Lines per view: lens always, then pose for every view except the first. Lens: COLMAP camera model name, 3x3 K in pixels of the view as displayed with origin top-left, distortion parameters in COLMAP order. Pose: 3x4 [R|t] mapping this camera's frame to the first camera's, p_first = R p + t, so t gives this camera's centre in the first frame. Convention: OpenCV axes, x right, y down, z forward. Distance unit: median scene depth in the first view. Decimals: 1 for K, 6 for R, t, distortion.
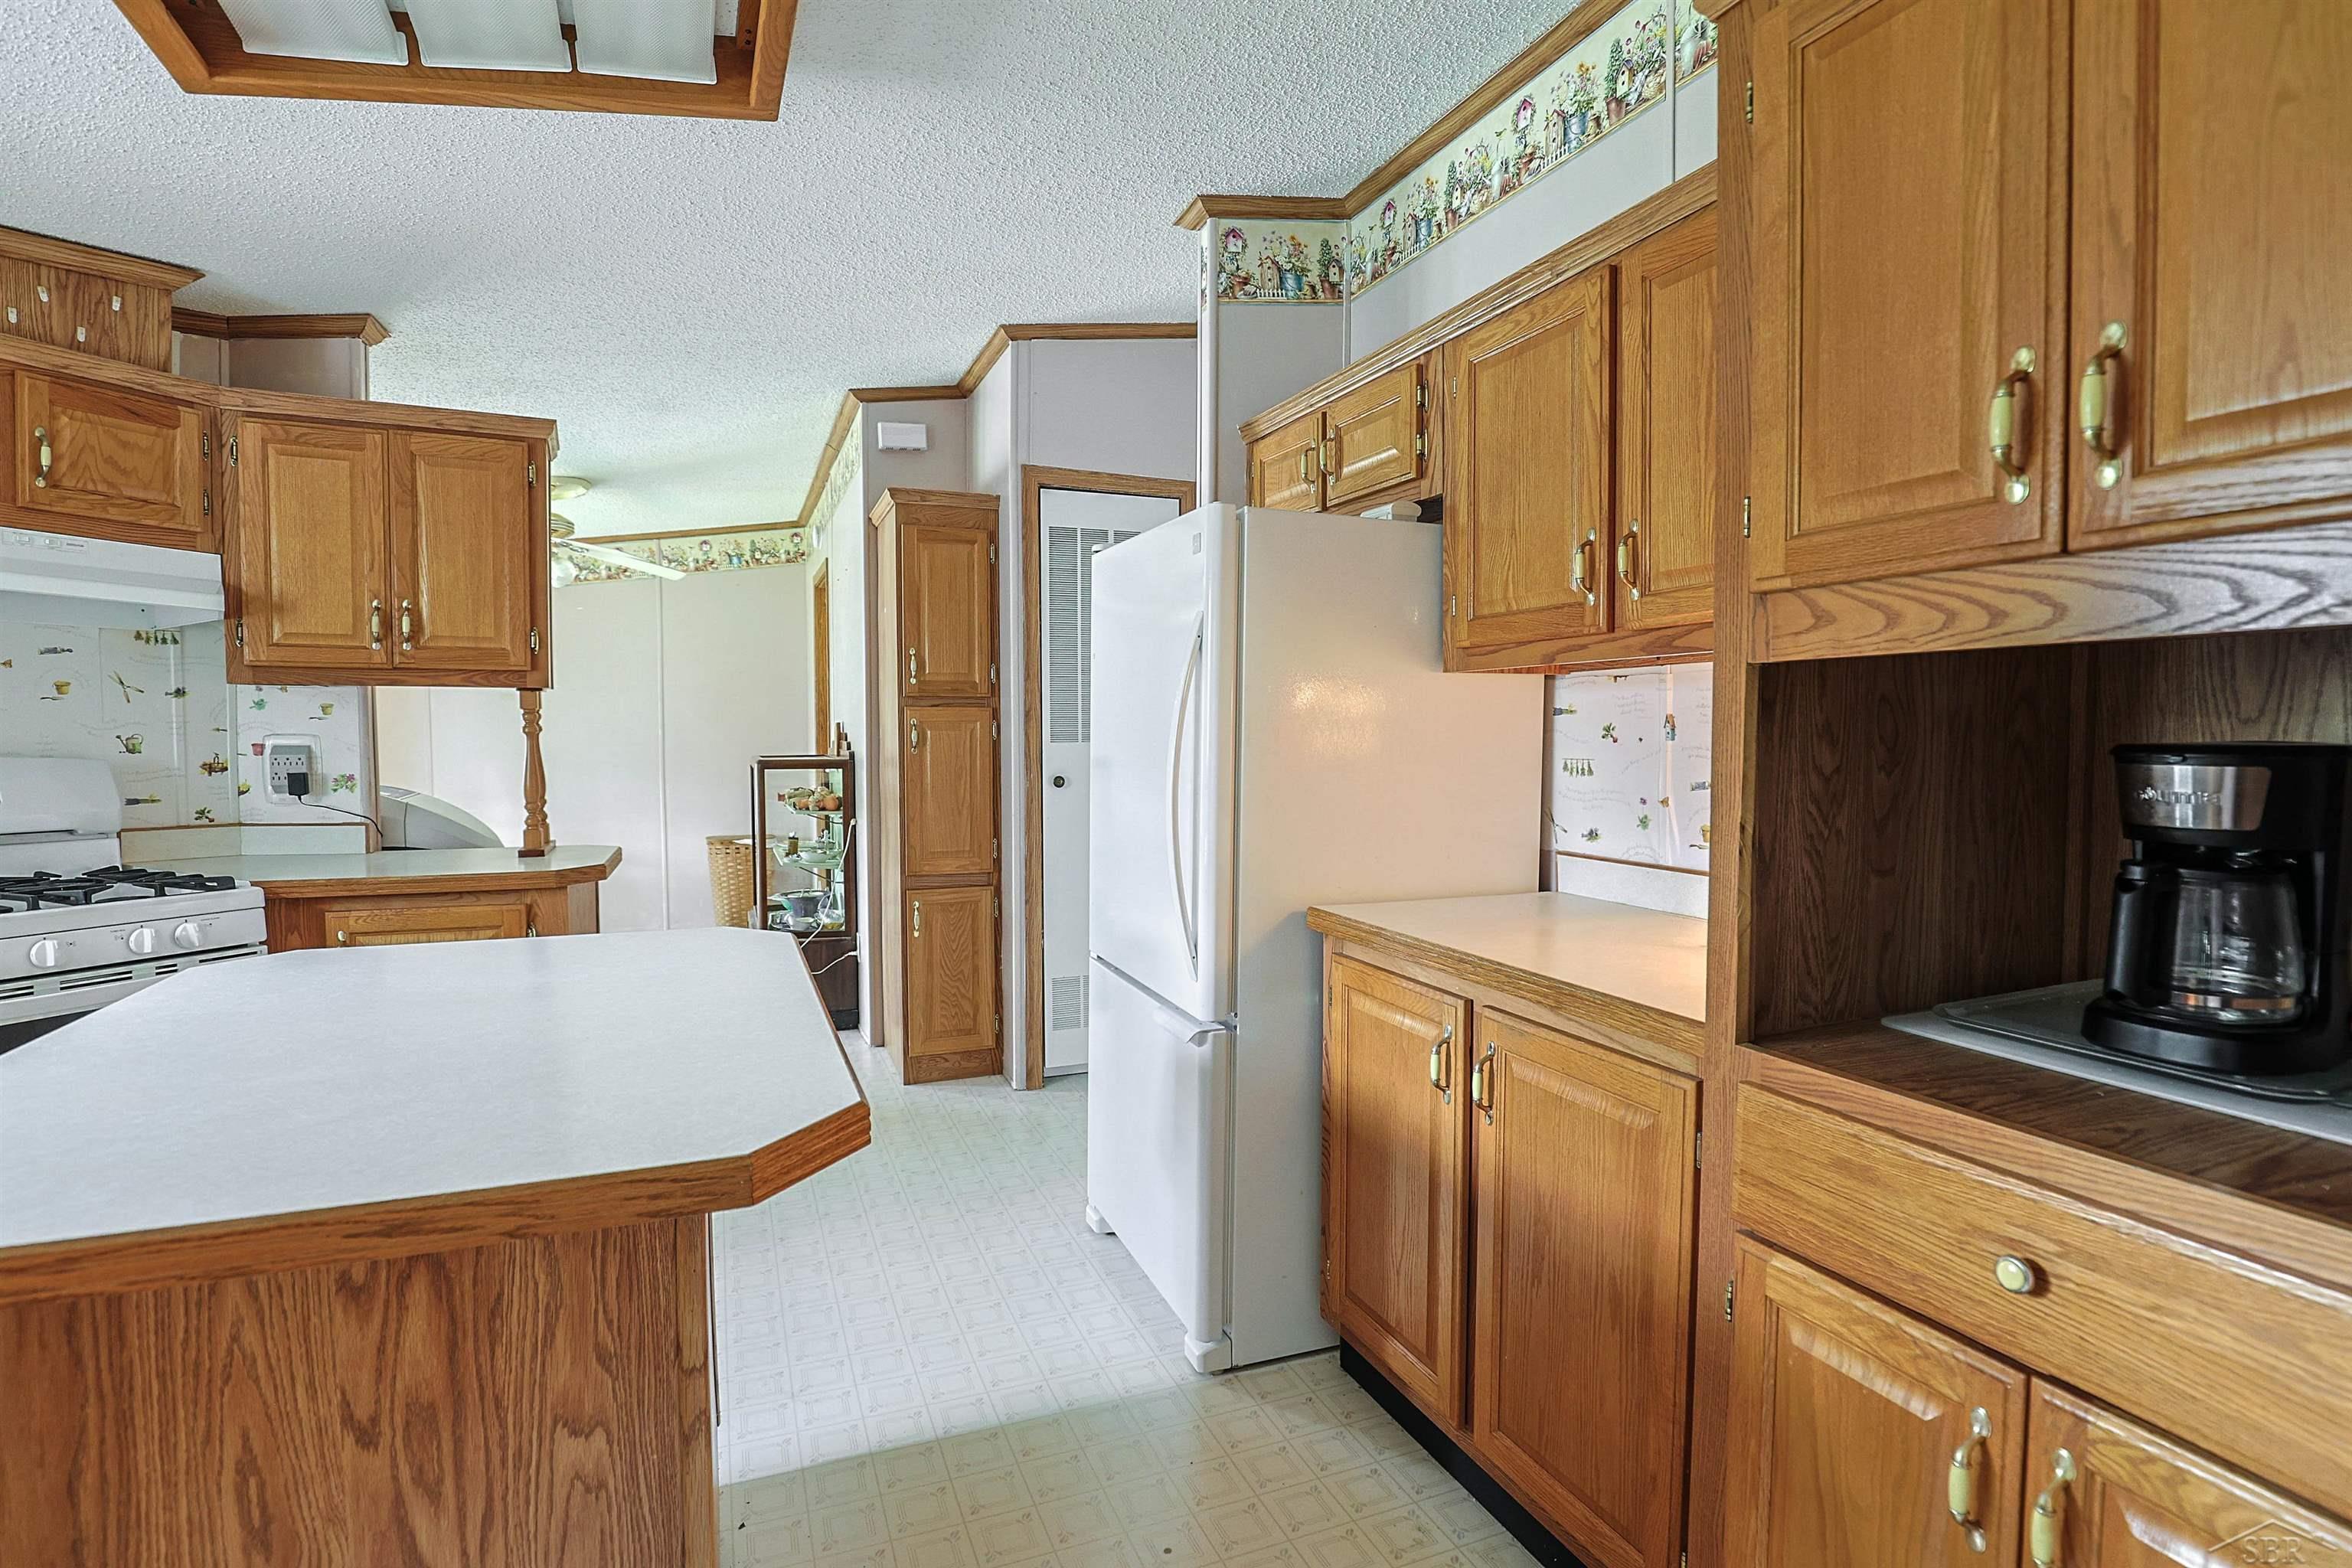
lens RADIAL K [[1149.3, 0, 1194.5], [0, 1149.3, 774.7], [0, 0, 1]] dist [-0.039523, 0.007985]
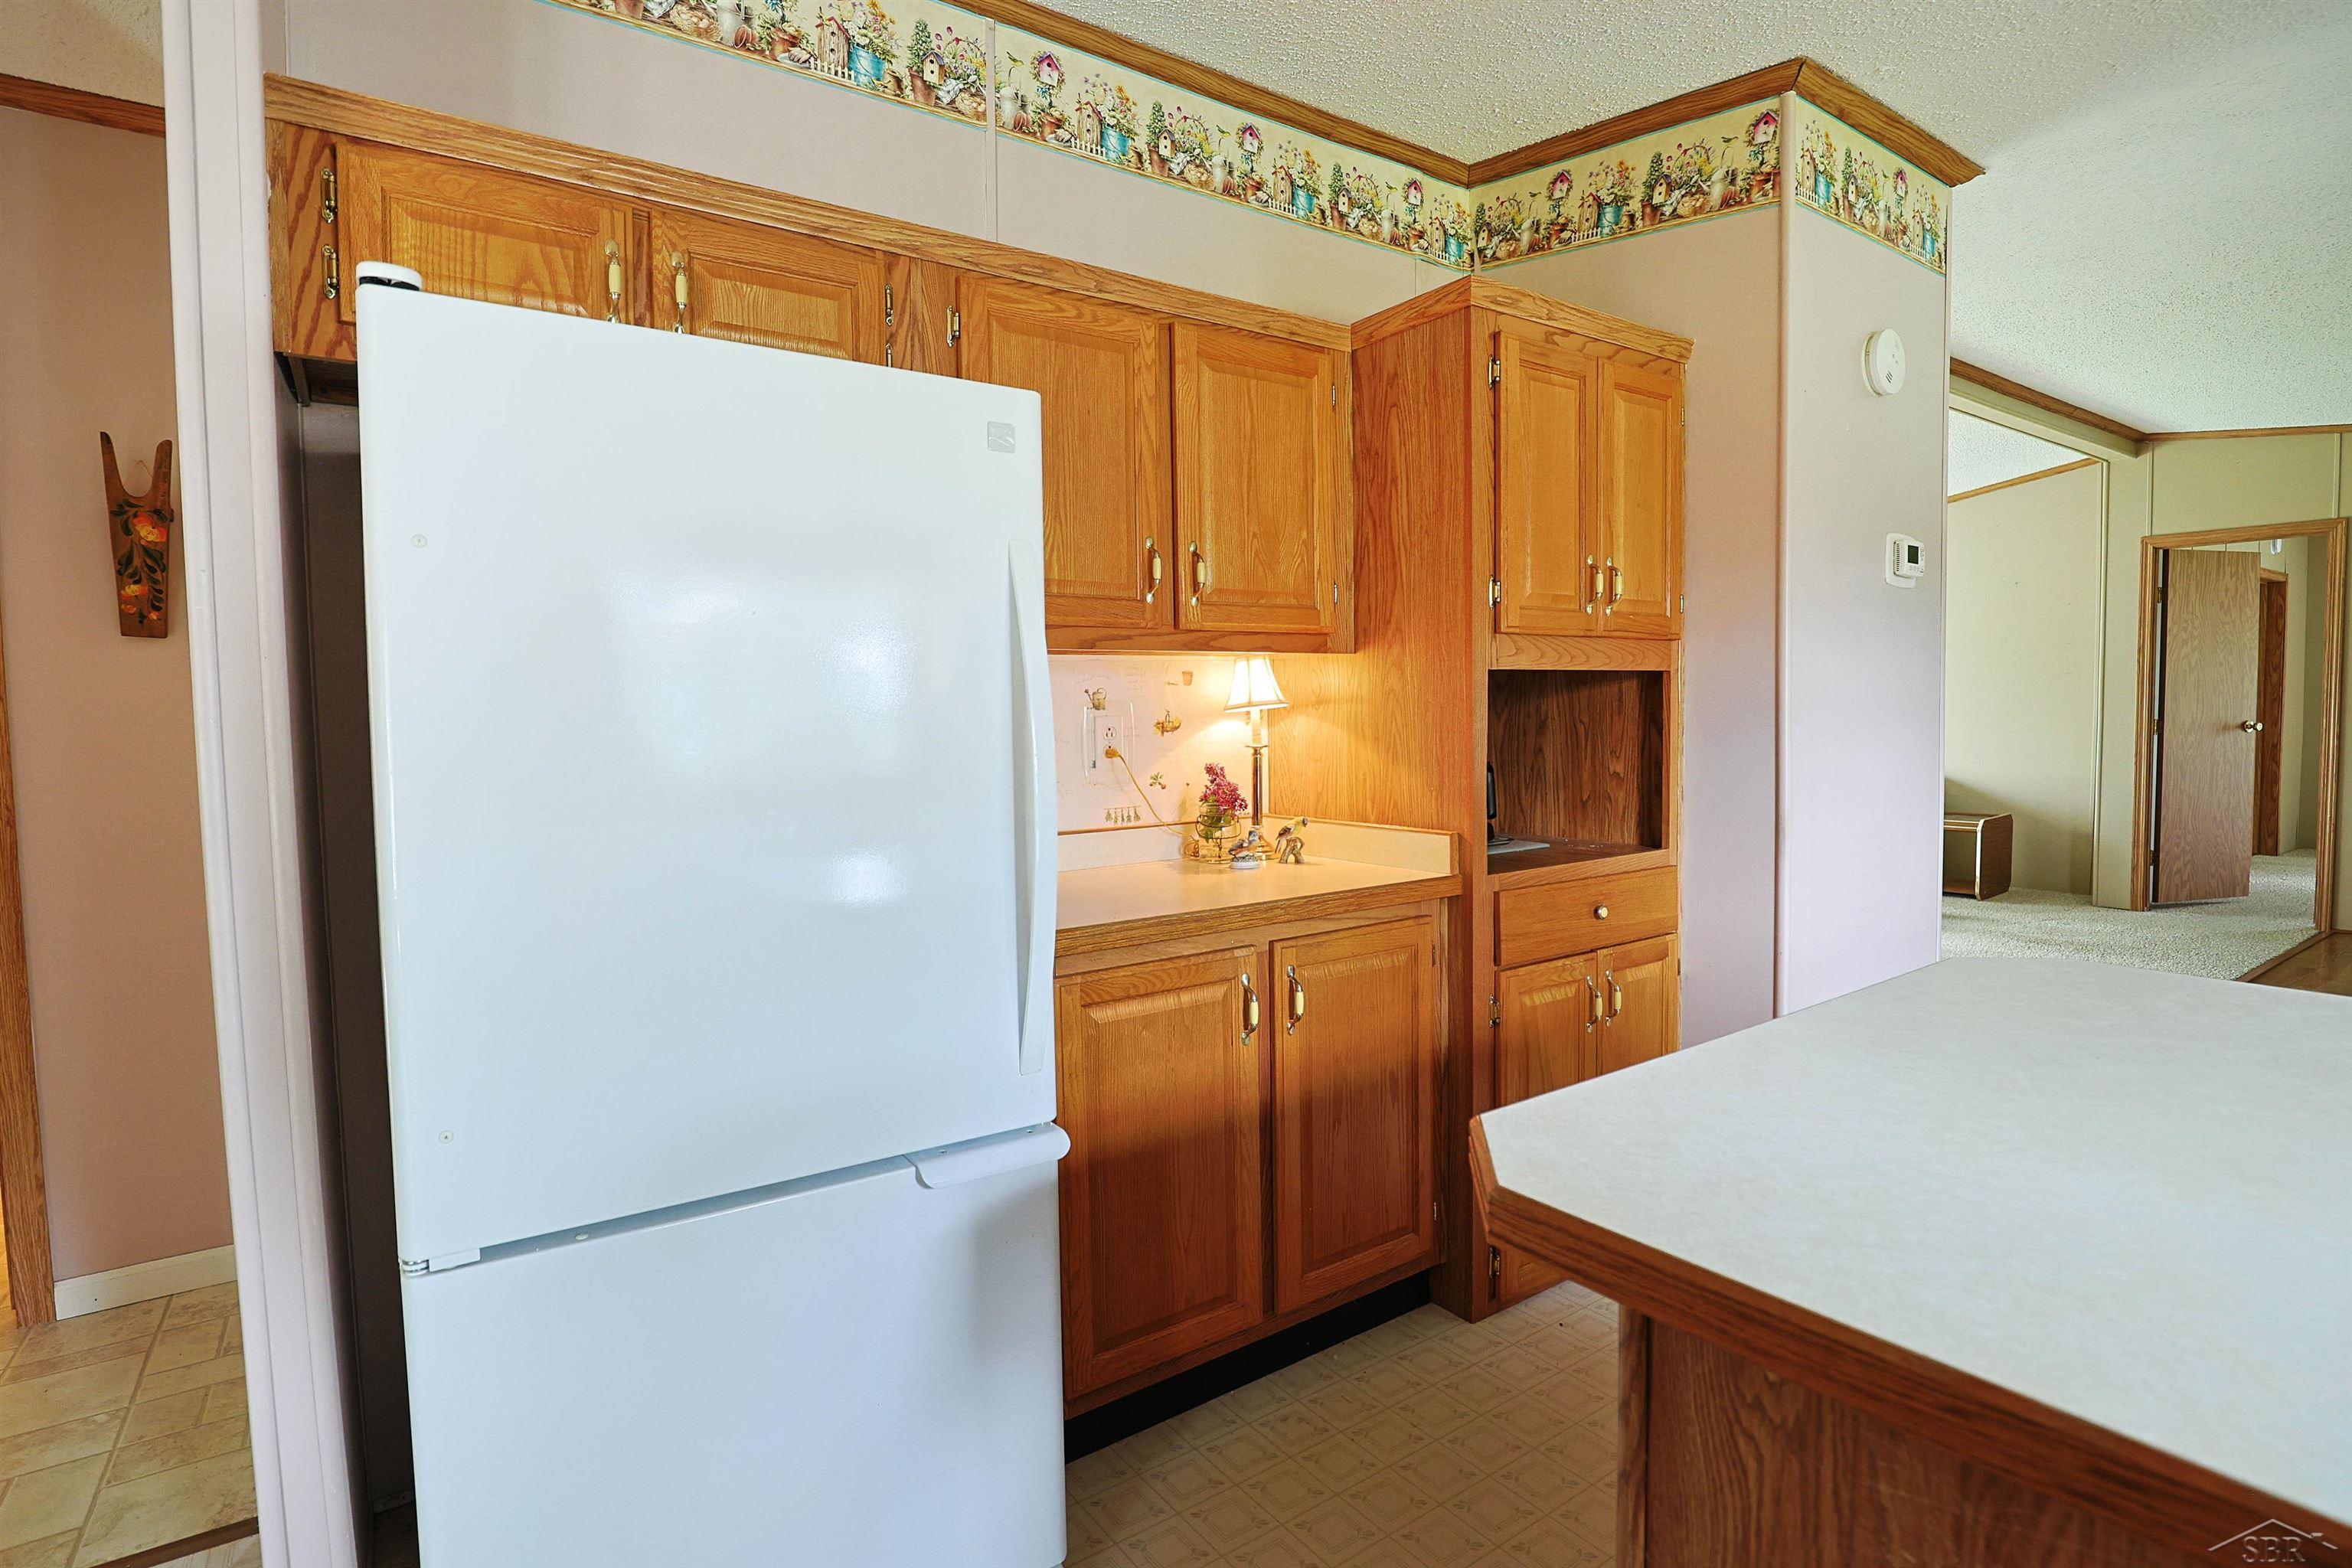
lens RADIAL K [[1149.3, 0, 1194.5], [0, 1149.3, 774.7], [0, 0, 1]] dist [-0.039523, 0.007985]
pose [[-0.218328, -0.048868, 0.974651, -0.565194], [0.054923, 0.996547, 0.062269, -0.031188], [-0.974329, 0.067126, -0.214891, 0.850628]]
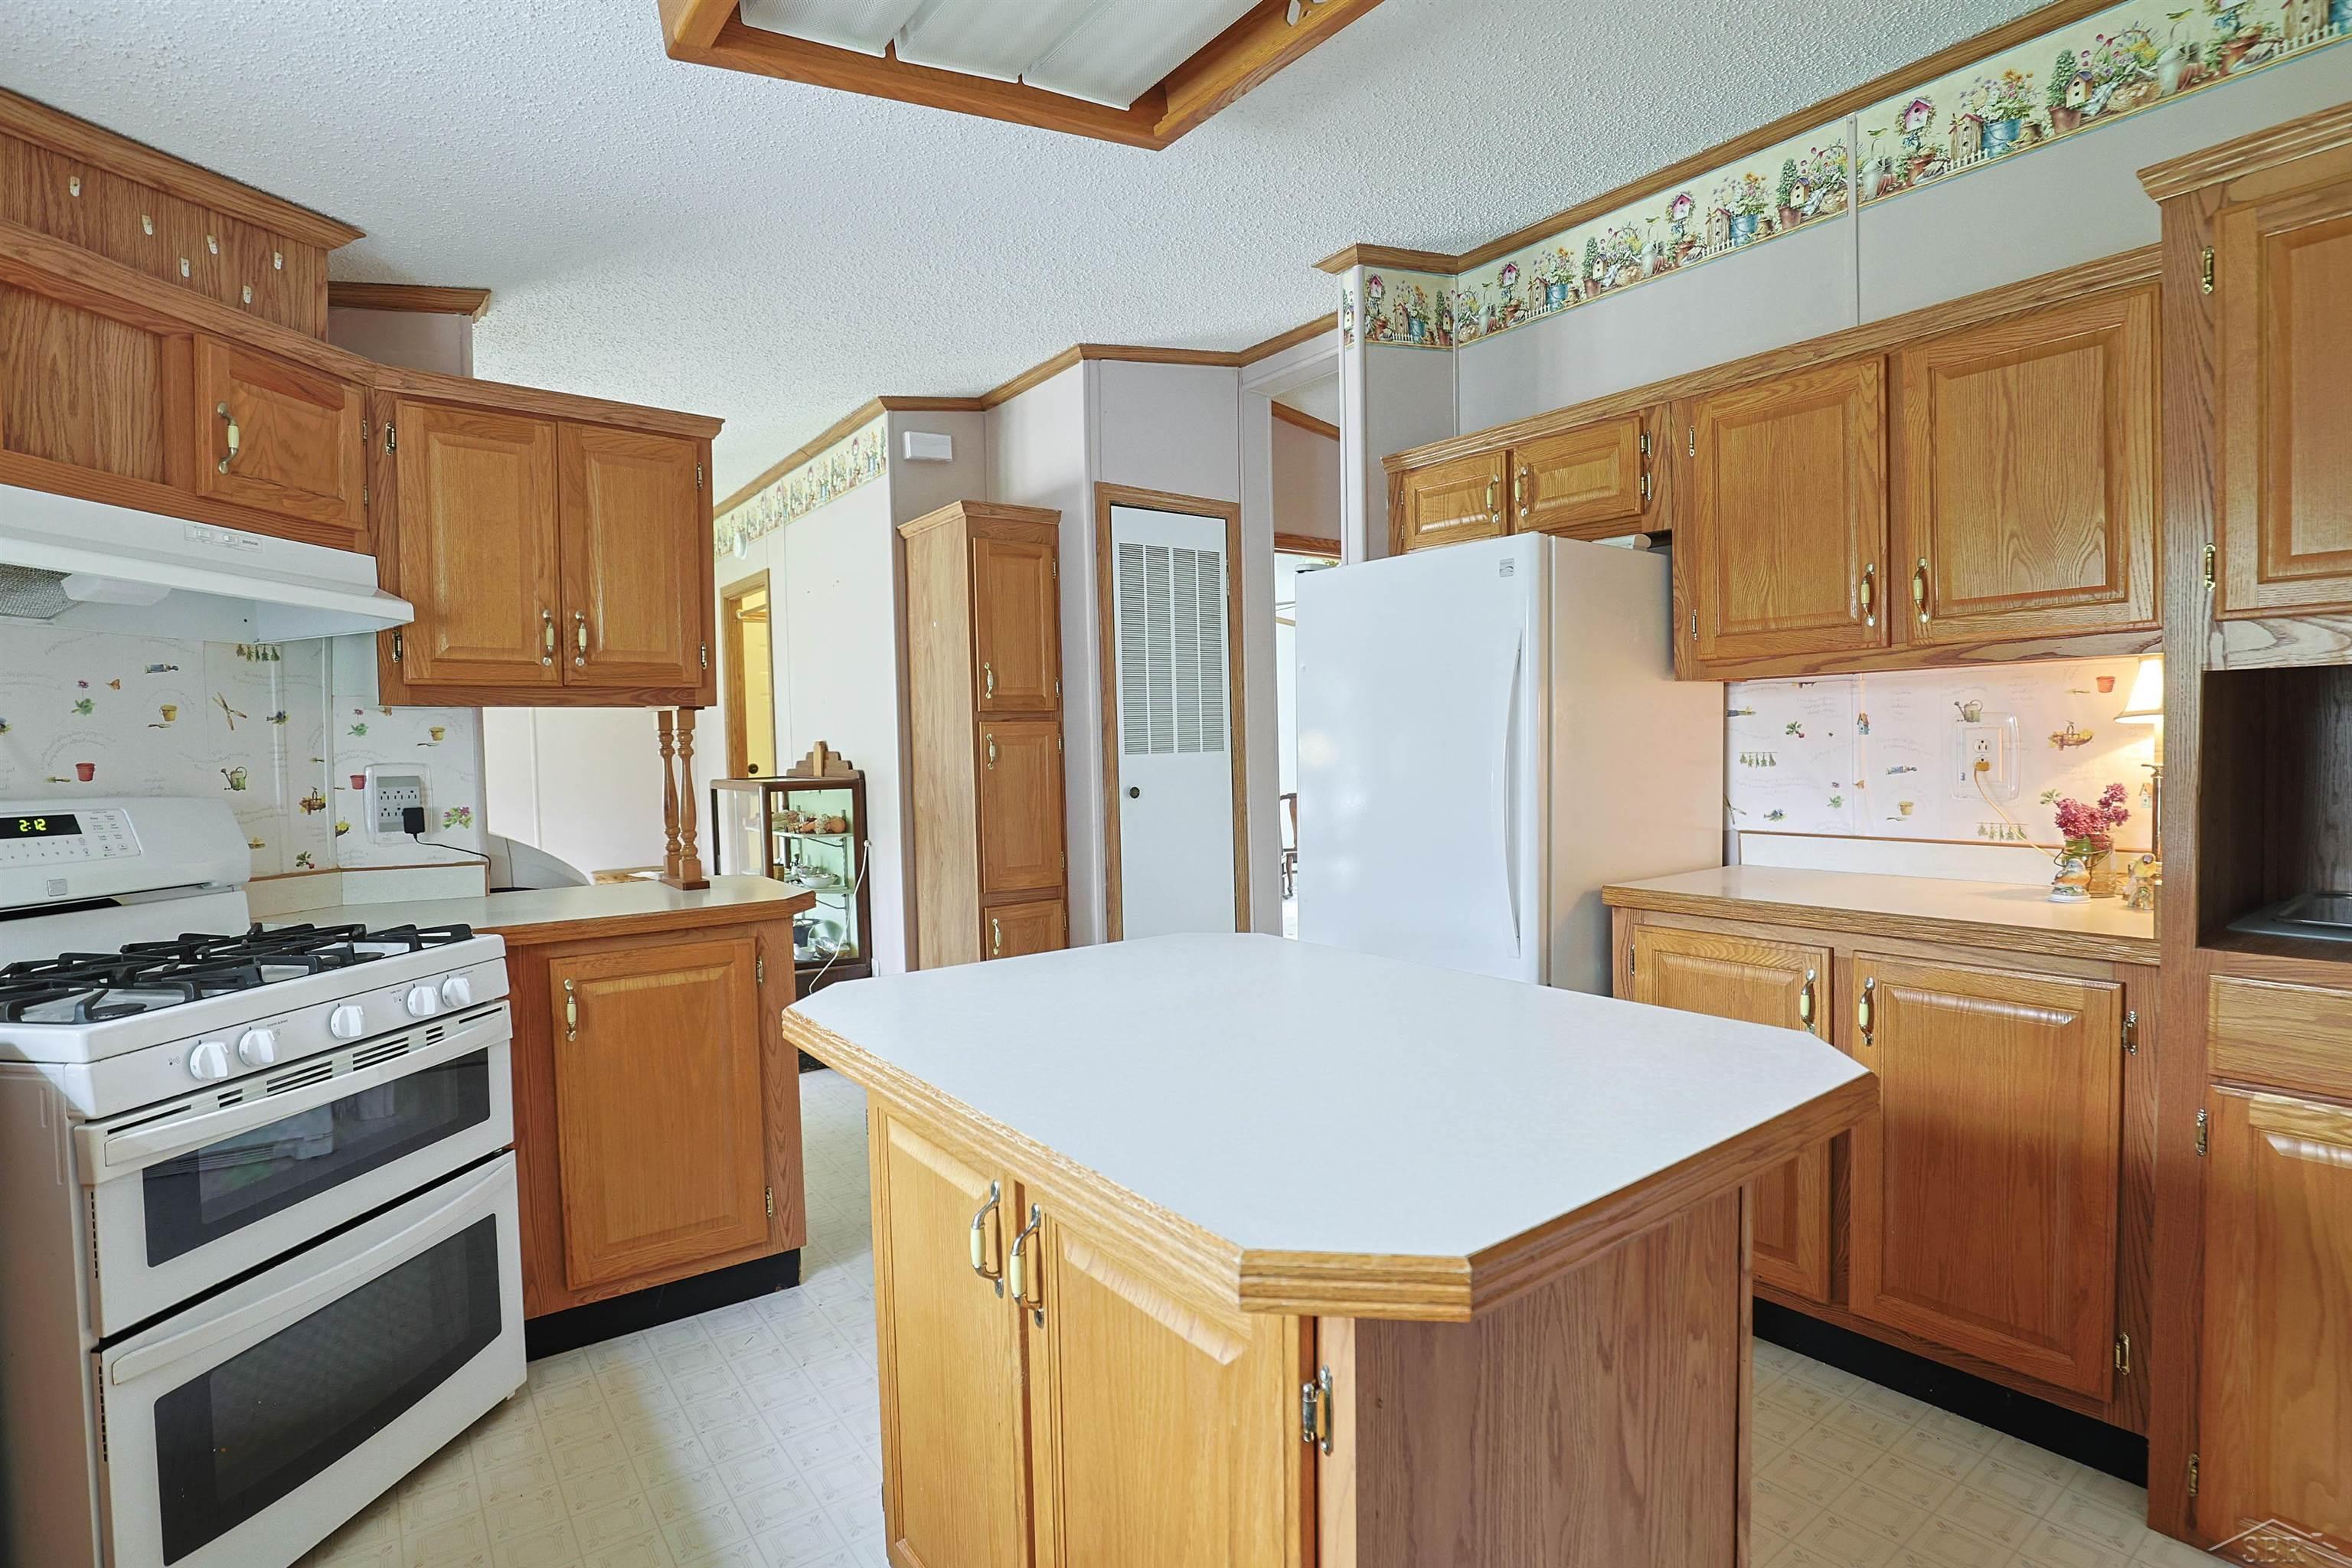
lens RADIAL K [[1149.3, 0, 1194.5], [0, 1149.3, 774.7], [0, 0, 1]] dist [-0.039523, 0.007985]
pose [[0.966812, -0.029509, 0.253777, -0.476218], [0.032569, 0.999439, -0.007862, -0.000364], [-0.253403, 0.015867, 0.967231, -0.001752]]
